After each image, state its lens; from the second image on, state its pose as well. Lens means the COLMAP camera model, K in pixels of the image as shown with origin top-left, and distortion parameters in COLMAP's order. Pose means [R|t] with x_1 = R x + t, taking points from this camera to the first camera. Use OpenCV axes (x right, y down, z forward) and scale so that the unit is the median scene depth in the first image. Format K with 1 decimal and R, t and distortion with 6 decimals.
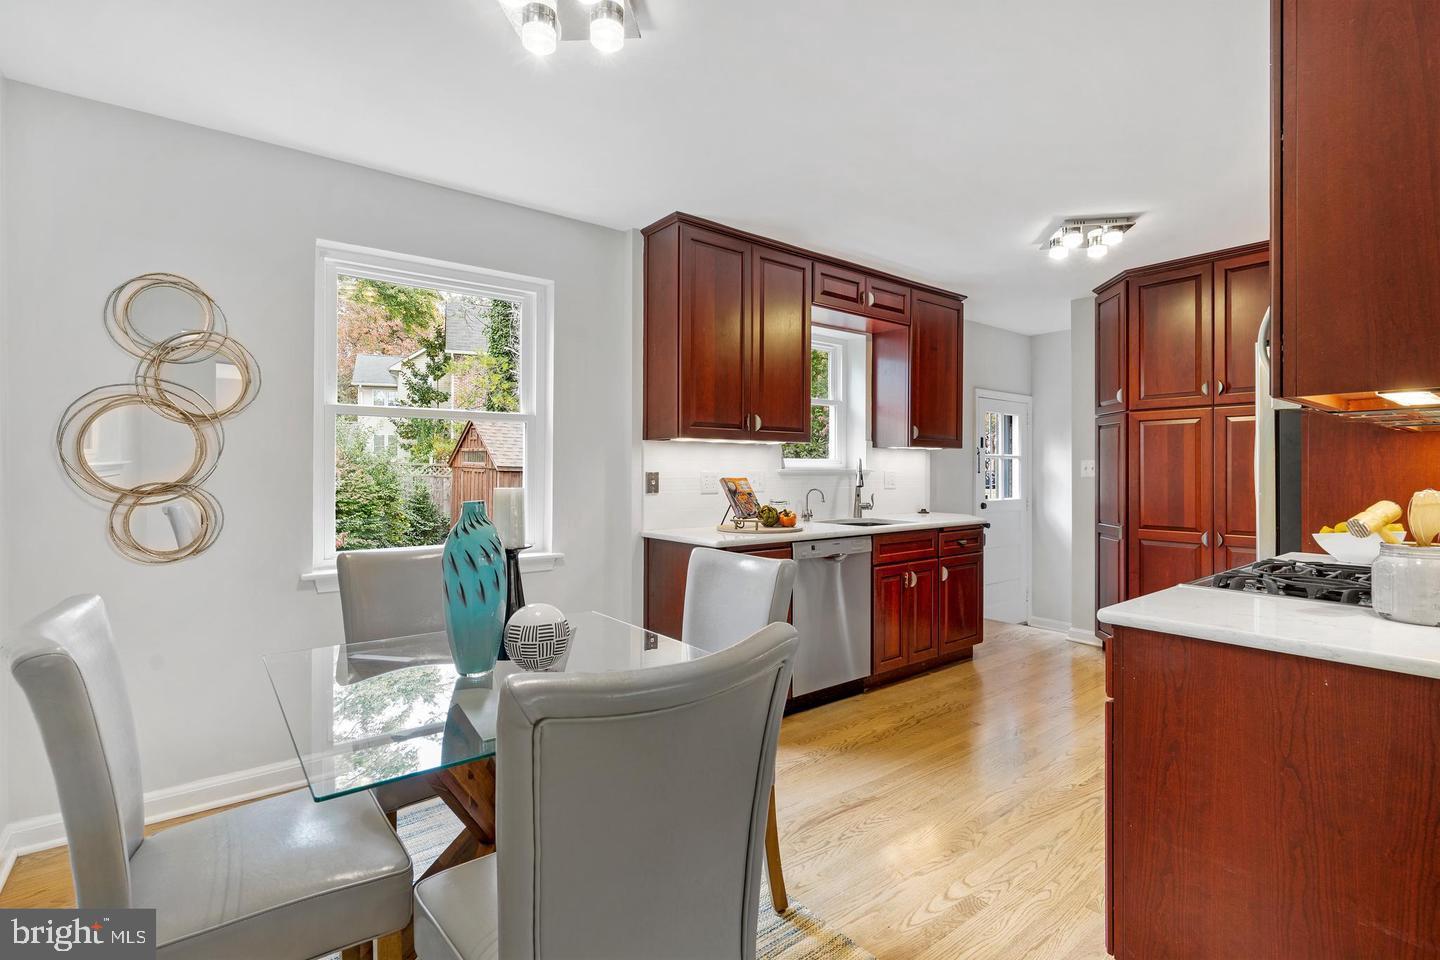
lens RADIAL K [[669.6, 0, 720.5], [0, 669.6, 469.8], [0, 0, 1]] dist [-0.001105, -0.000033]
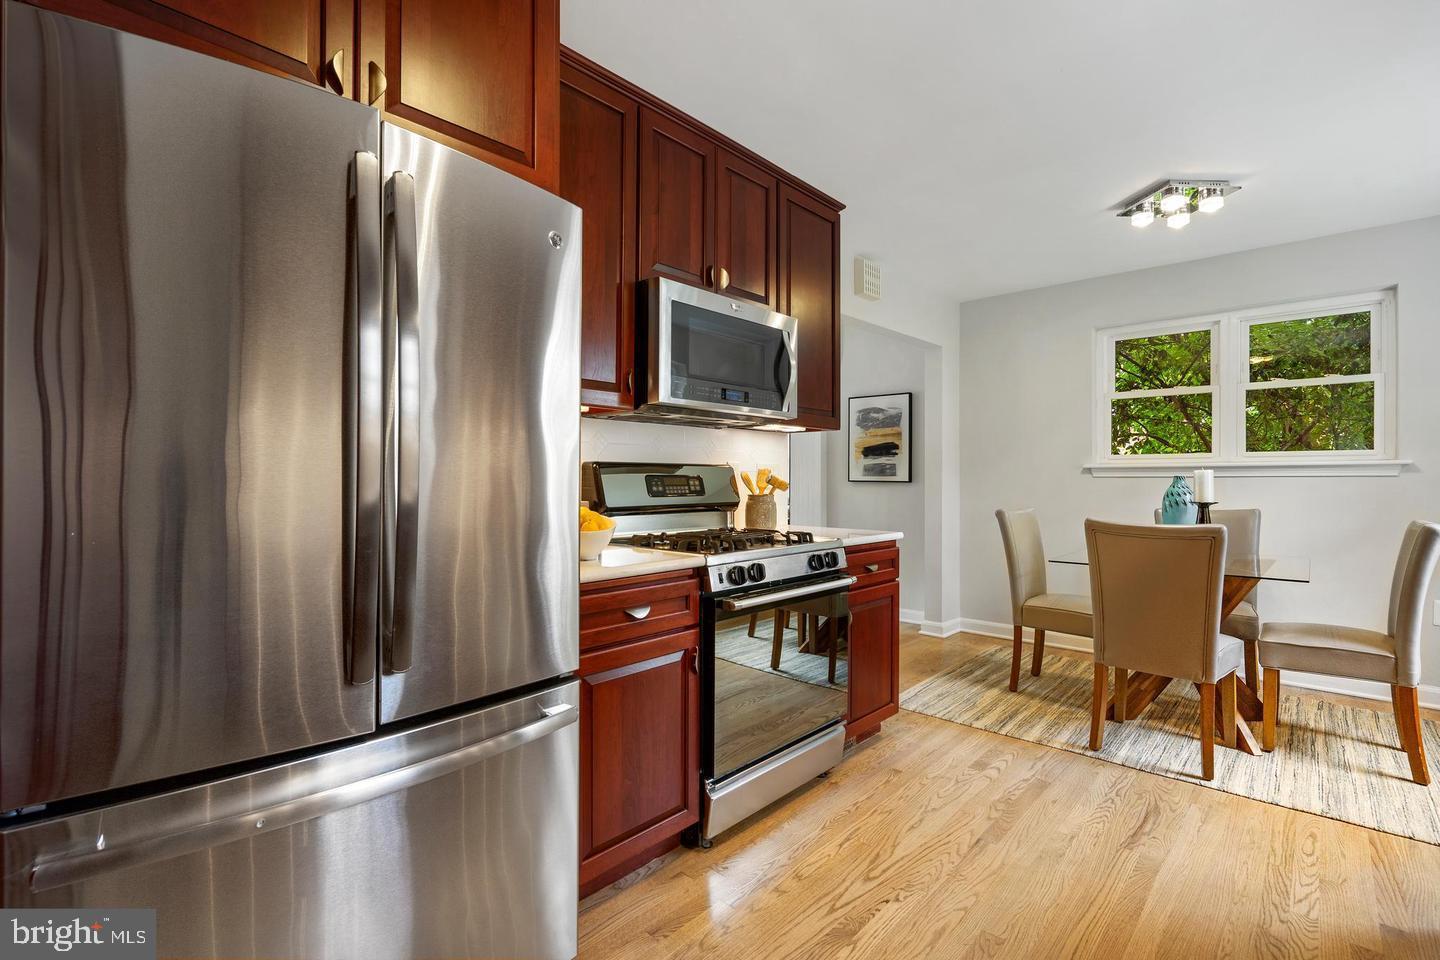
lens RADIAL K [[650.7, 0, 718.7], [0, 650.7, 474.5], [0, 0, 1]] dist [-0.002768, 0.000690]
pose [[-0.987811, -0.006185, -0.155536, 0.560358], [-0.005197, 0.999964, -0.006761, 0.025196], [0.155572, -0.005870, -0.987807, 1.123292]]
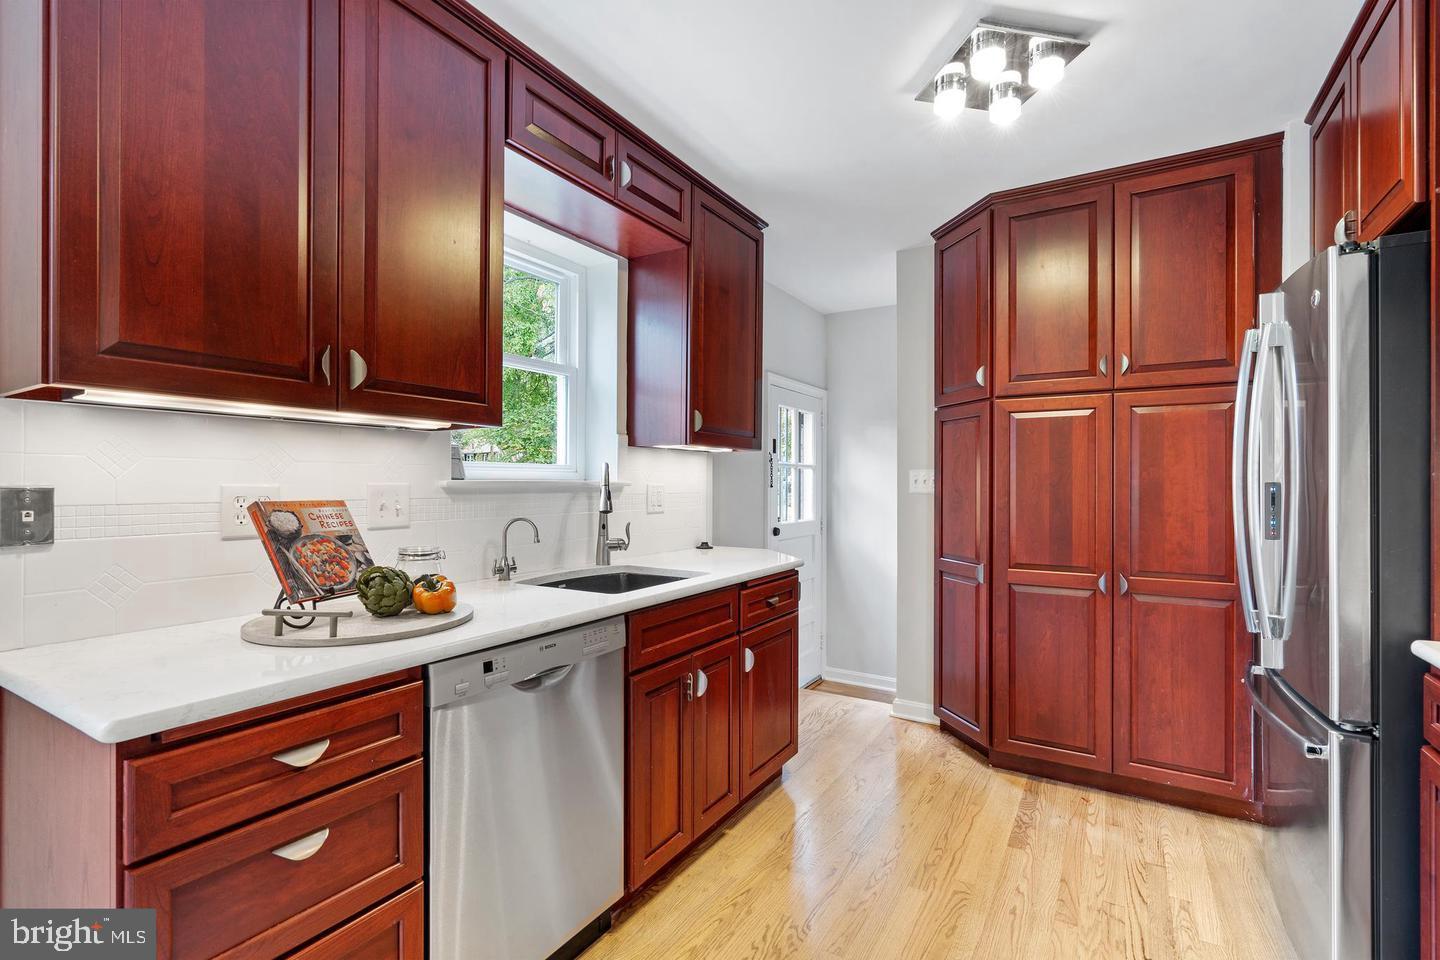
lens RADIAL K [[661.7, 0, 721.8], [0, 661.7, 479.9], [0, 0, 1]] dist [-0.002124, -0.000422]
pose [[0.935131, 0.002491, 0.354294, 0.112006], [-0.000744, 0.999987, -0.005068, 0.000679], [-0.354302, 0.004476, 0.935120, 0.488547]]
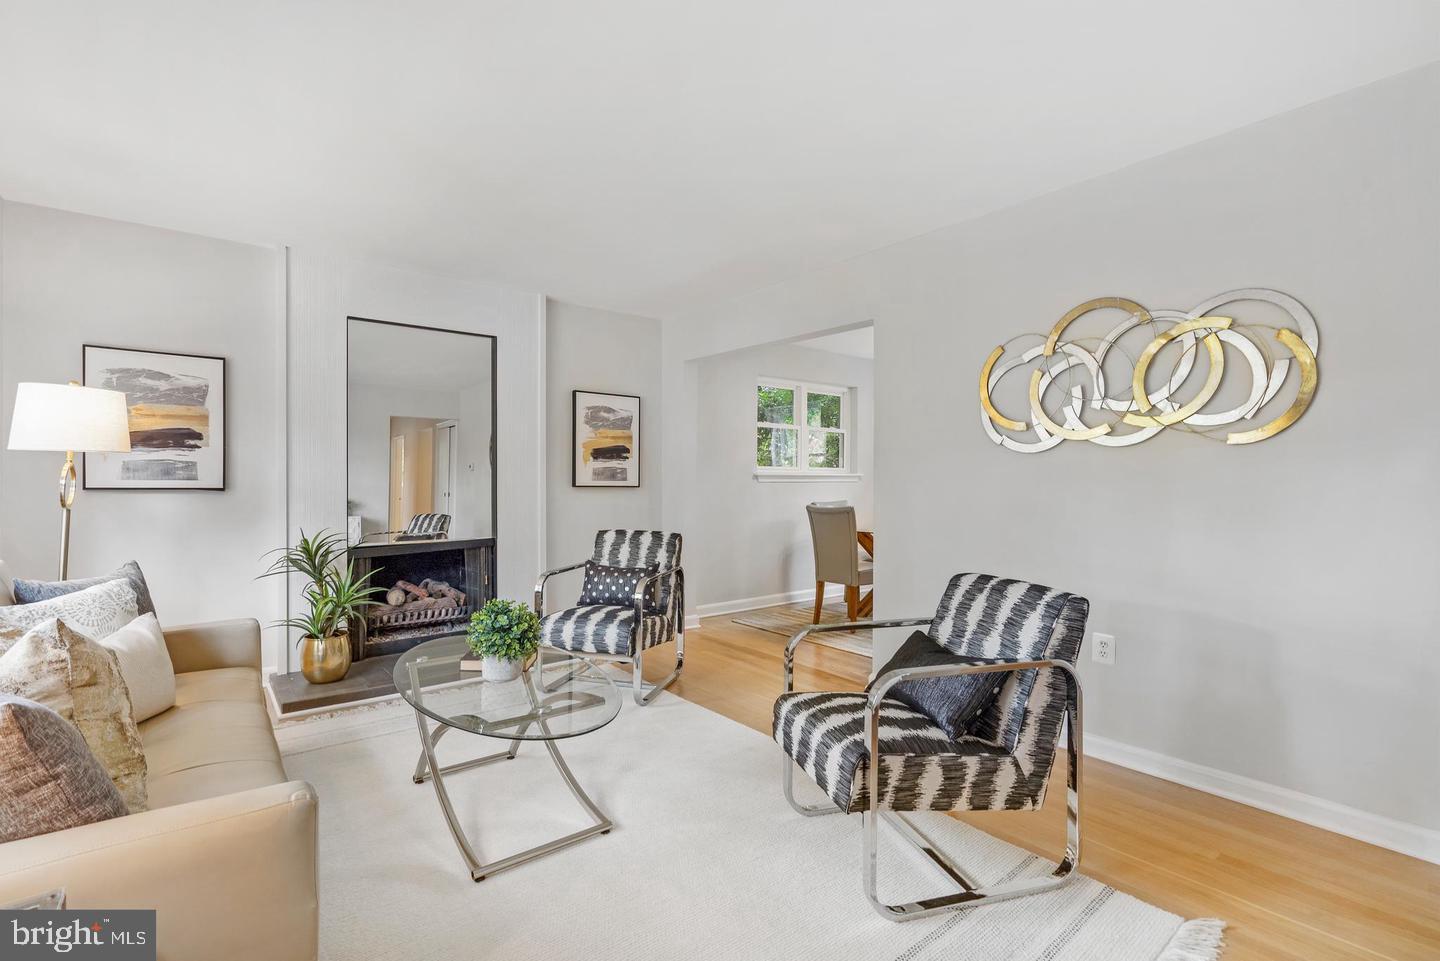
lens RADIAL K [[661.7, 0, 721.8], [0, 661.7, 480.4], [0, 0, 1]] dist [-0.002124, -0.000422]
pose [[0.017834, 0.000783, -0.999841, 1.338114], [-0.001909, 0.999998, 0.000749, 0.015885], [0.999839, 0.001896, 0.017836, 0.003871]]
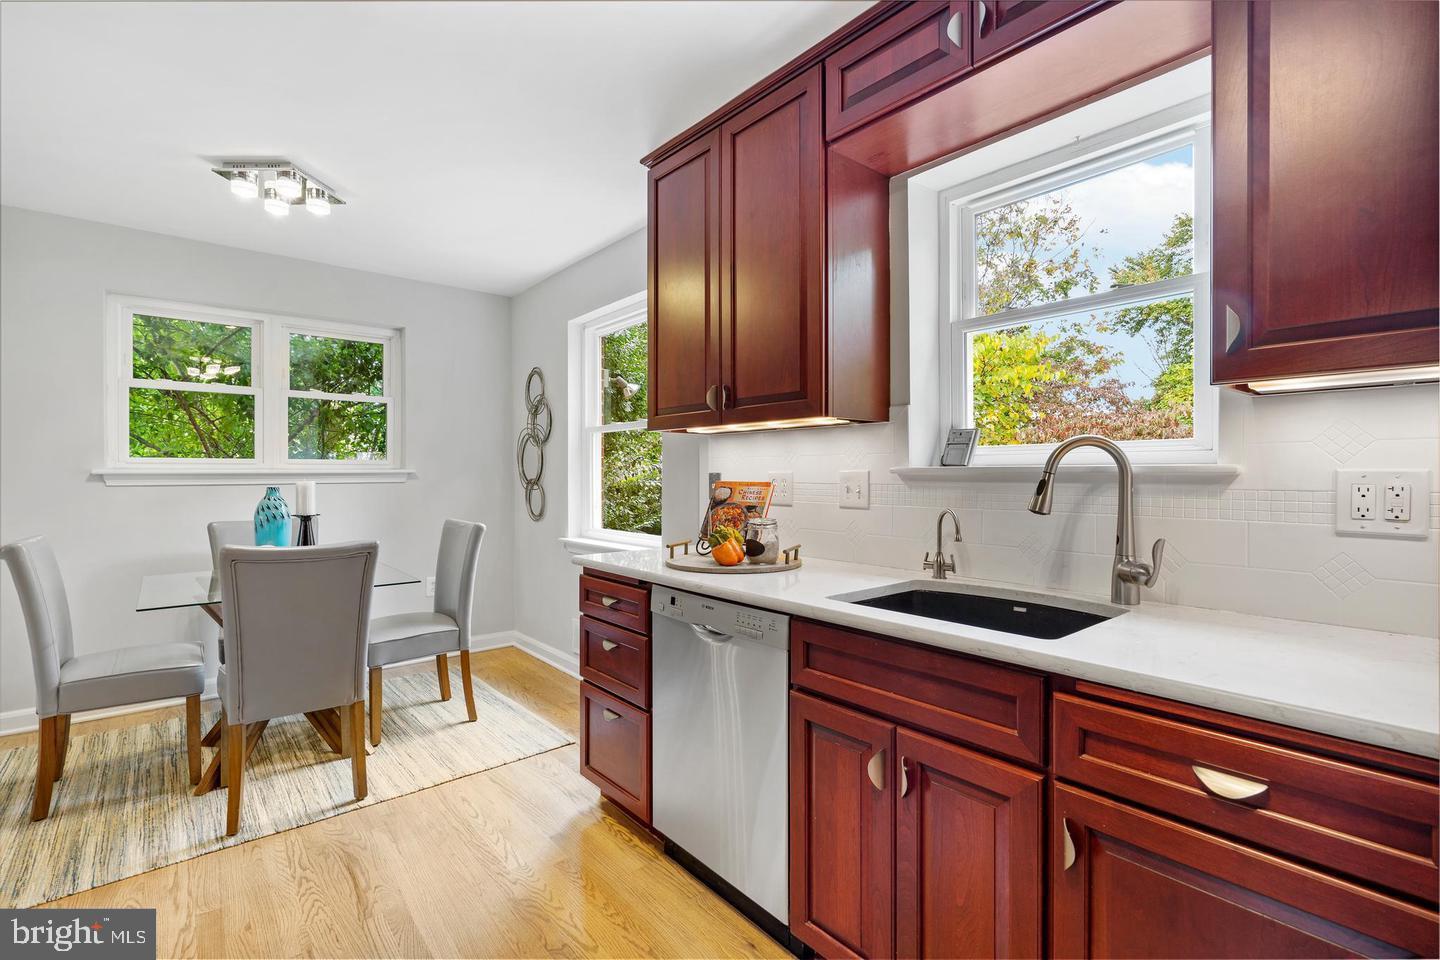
lens RADIAL K [[650.7, 0, 718.7], [0, 650.7, 474.5], [0, 0, 1]] dist [-0.002768, 0.000690]
pose [[0.032321, 0.000207, -0.999478, 0.624844], [0.000904, 1.000000, 0.000236, 0.004022], [0.999477, -0.000911, 0.032321, 0.892551]]
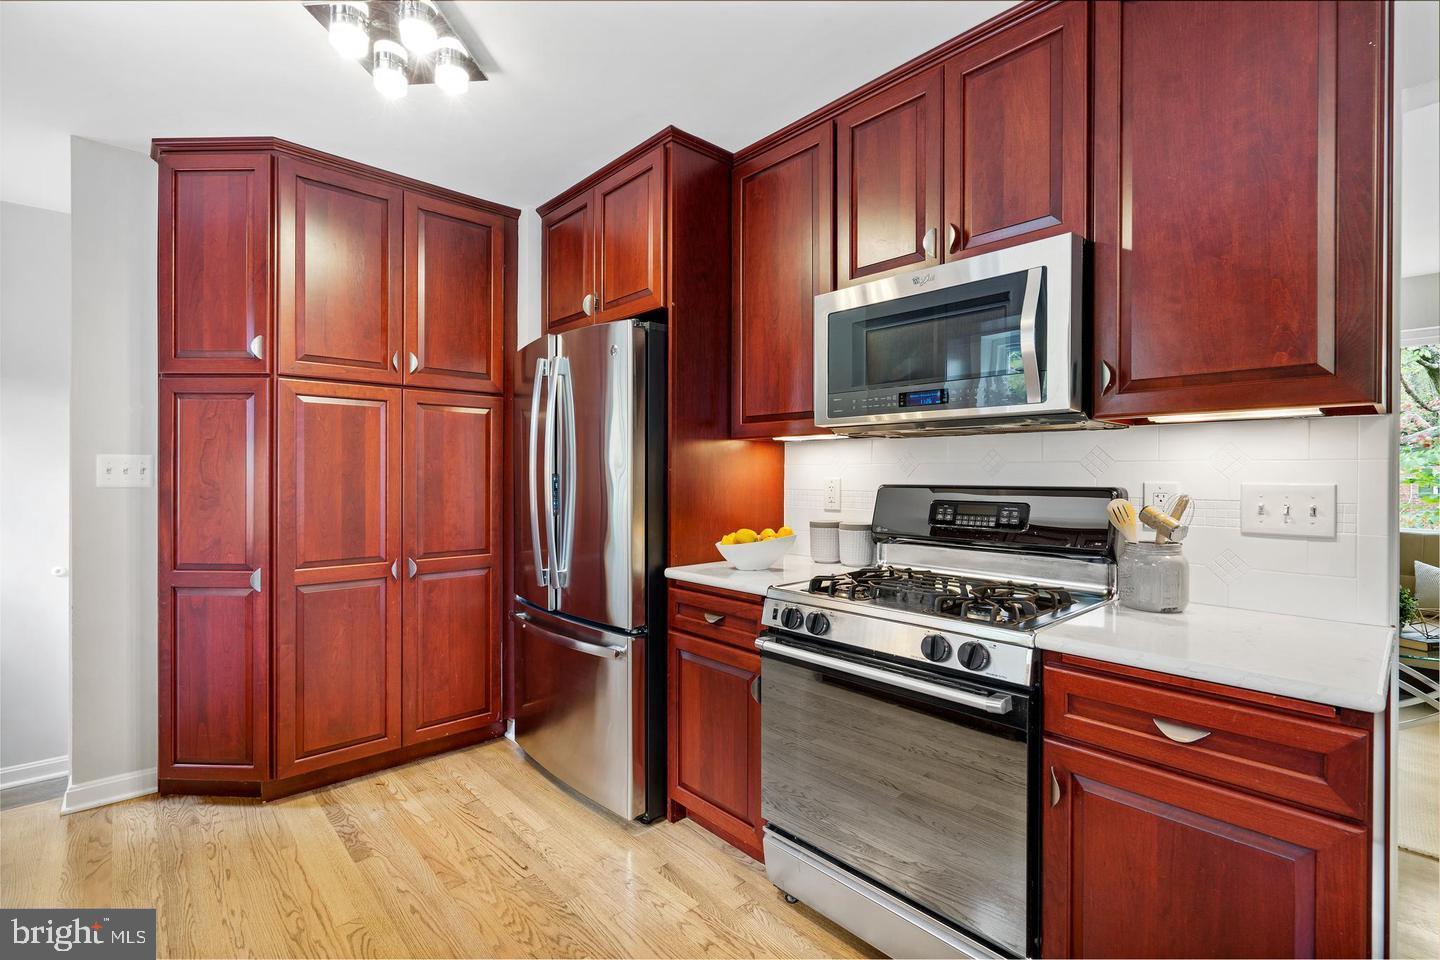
lens RADIAL K [[650.7, 0, 718.7], [0, 650.7, 474.5], [0, 0, 1]] dist [-0.002768, 0.000690]
pose [[-0.086945, -0.001485, 0.996212, -0.003697], [-0.002761, 0.999995, 0.001250, -0.000670], [-0.996209, -0.002642, -0.086949, 0.695569]]
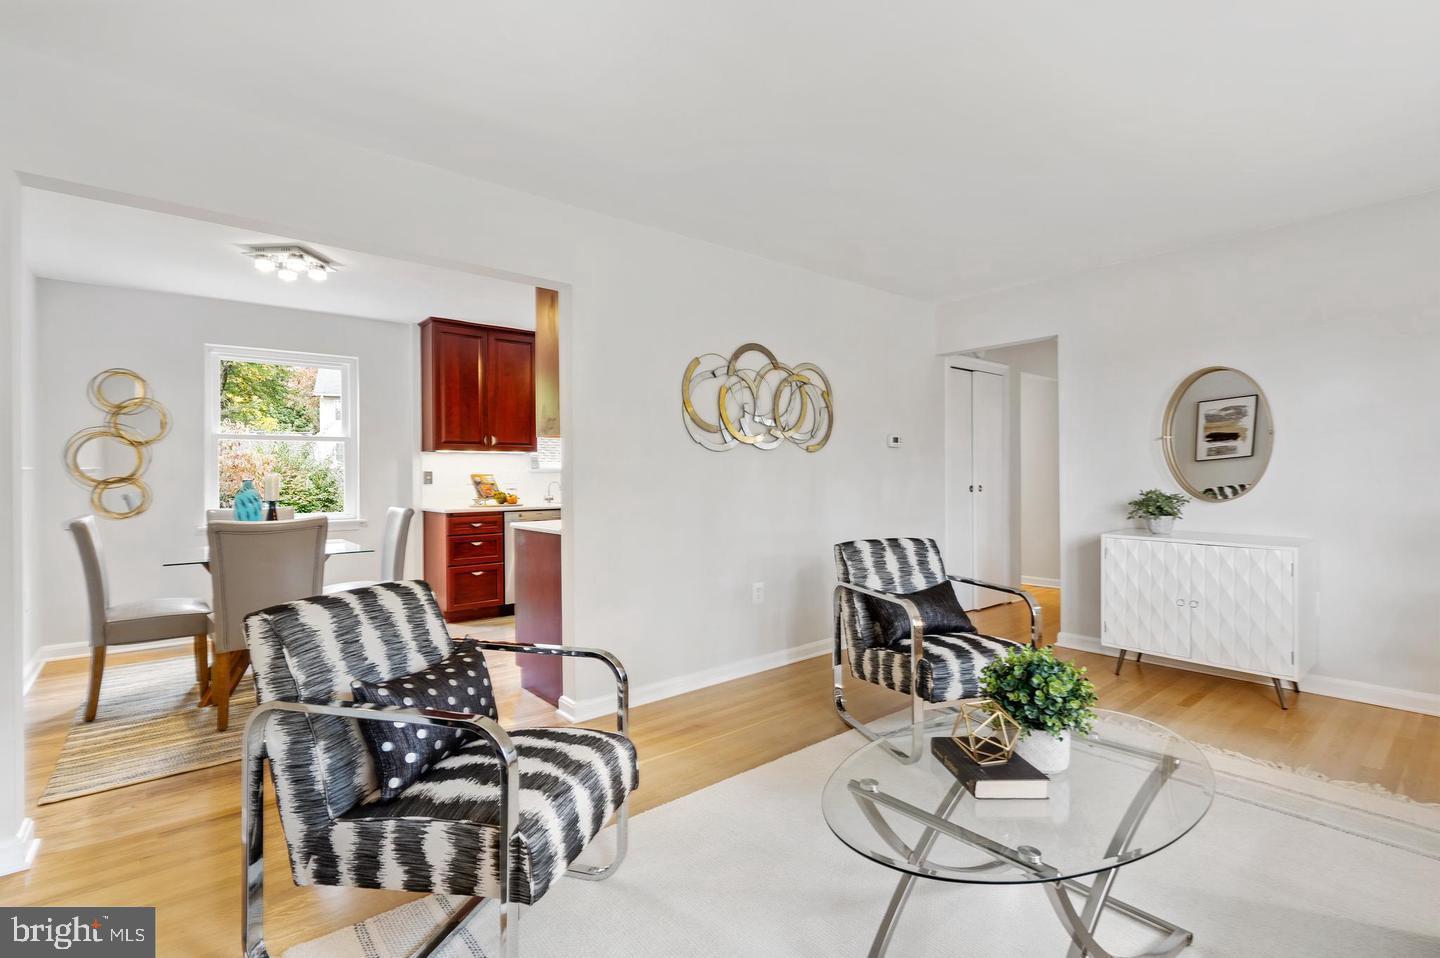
lens RADIAL K [[661.7, 0, 721.8], [0, 661.7, 478.9], [0, 0, 1]] dist [-0.002124, -0.000422]
pose [[0.999385, -0.009686, 0.033694, 0.512979], [0.009498, 0.999938, 0.005756, 0.018168], [-0.033748, -0.005432, 0.999416, -0.588379]]
